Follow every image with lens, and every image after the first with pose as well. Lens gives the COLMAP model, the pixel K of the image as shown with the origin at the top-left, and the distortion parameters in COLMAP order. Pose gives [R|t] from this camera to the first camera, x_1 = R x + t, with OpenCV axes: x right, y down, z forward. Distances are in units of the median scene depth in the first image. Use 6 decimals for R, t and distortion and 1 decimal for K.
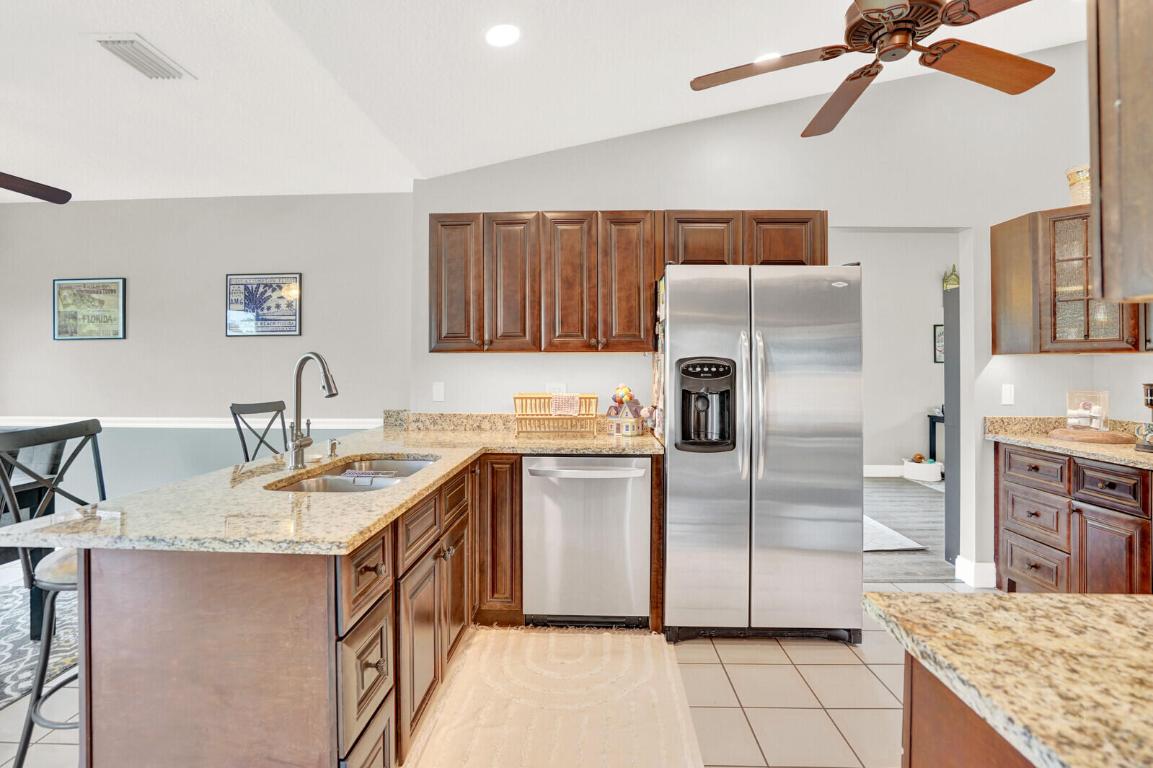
lens RADIAL K [[539.3, 0, 580.2], [0, 539.3, 360.0], [0, 0, 1]] dist [-0.032719, -0.000040]
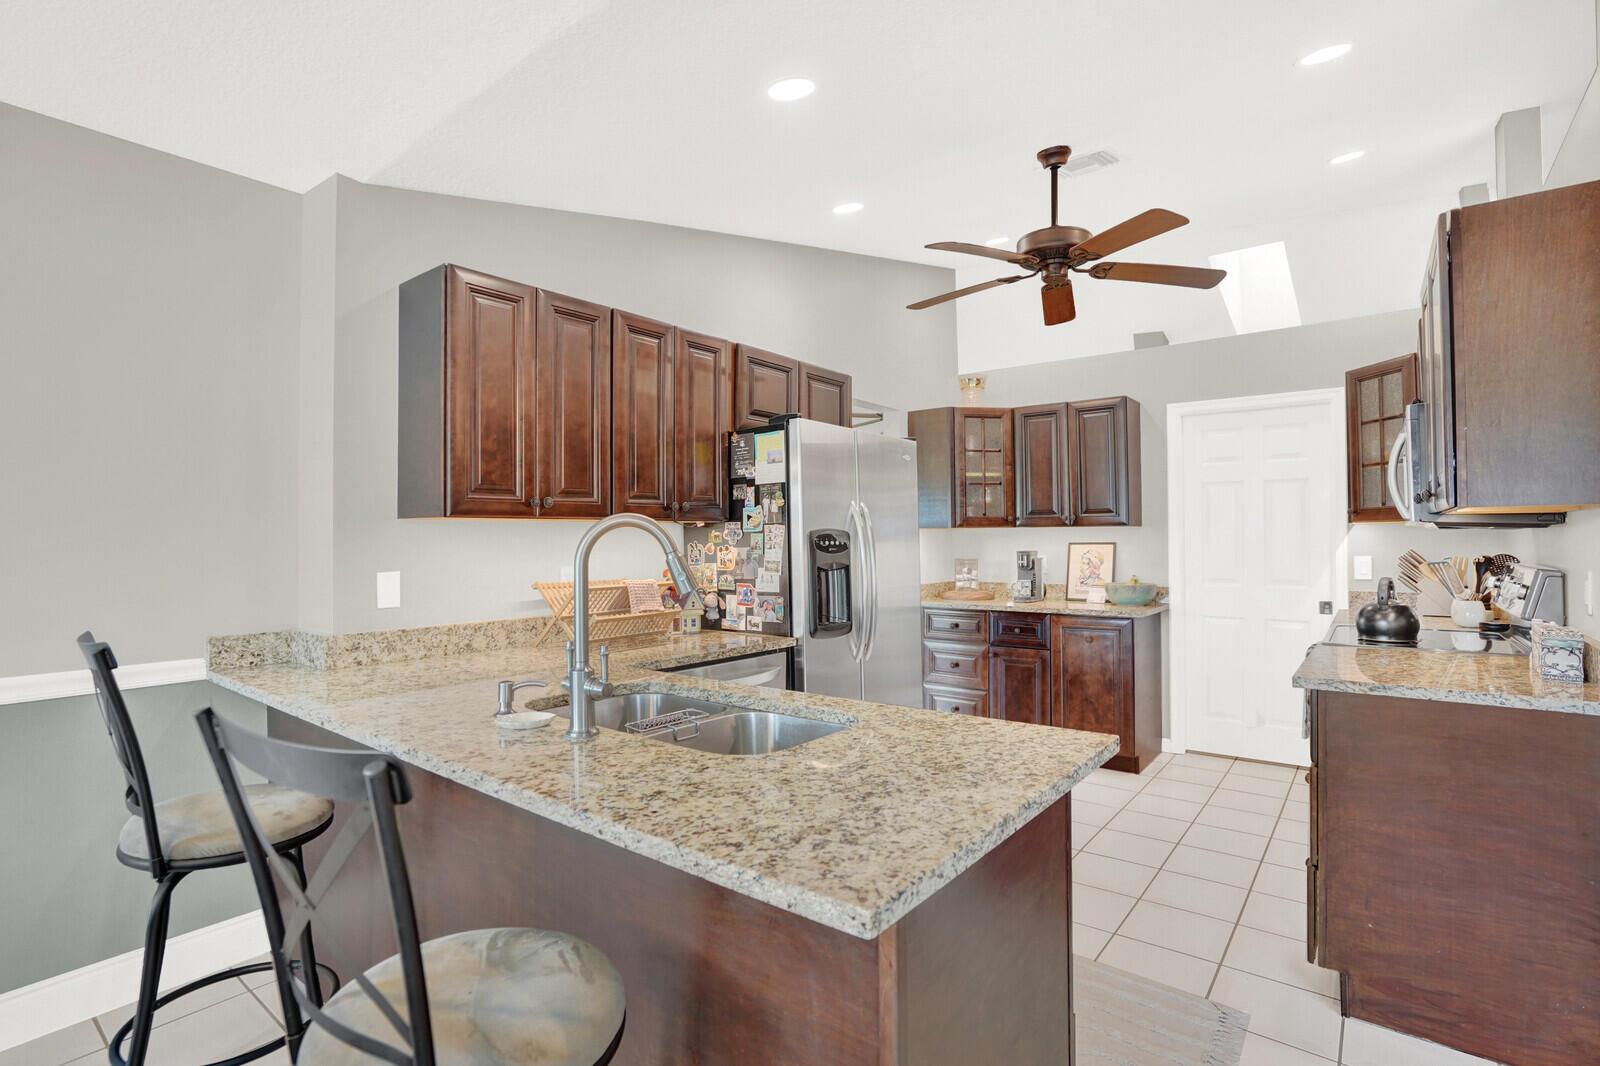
lens RADIAL K [[748.4, 0, 793.5], [0, 748.4, 531.3], [0, 0, 1]] dist [-0.063901, 0.026253]
pose [[0.613847, 0.003950, 0.789415, -0.669026], [-0.002426, 0.999992, -0.003117, 0.002288], [-0.789421, -0.000002, 0.613852, 0.261716]]
